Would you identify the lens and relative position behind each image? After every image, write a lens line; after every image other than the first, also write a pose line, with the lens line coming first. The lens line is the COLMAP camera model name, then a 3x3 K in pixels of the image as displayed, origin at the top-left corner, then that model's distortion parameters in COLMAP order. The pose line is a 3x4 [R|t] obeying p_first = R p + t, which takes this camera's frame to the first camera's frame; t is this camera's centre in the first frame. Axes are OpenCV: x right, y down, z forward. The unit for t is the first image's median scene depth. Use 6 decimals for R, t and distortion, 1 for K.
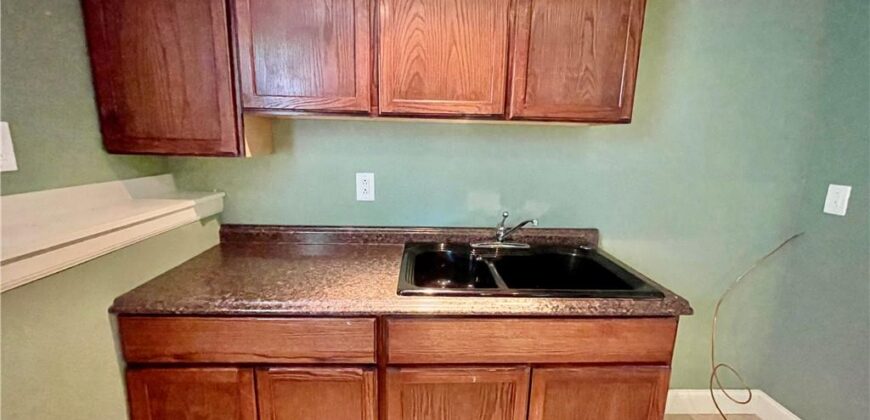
lens RADIAL K [[378.9, 0, 435.0], [0, 378.9, 210.0], [0, 0, 1]] dist [-0.000237, -0.000066]
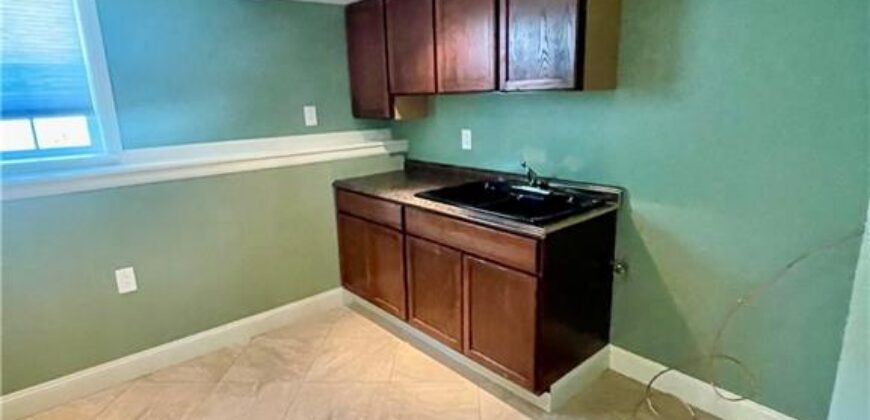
lens RADIAL K [[459.4, 0, 435.0], [0, 459.4, 210.0], [0, 0, 1]] dist [0.001168, 0.000068]
pose [[0.632124, 0.152103, -0.759792, 1.425725], [-0.106977, 0.988286, 0.108844, 0.034266], [0.767447, 0.012477, 0.640991, -0.288447]]
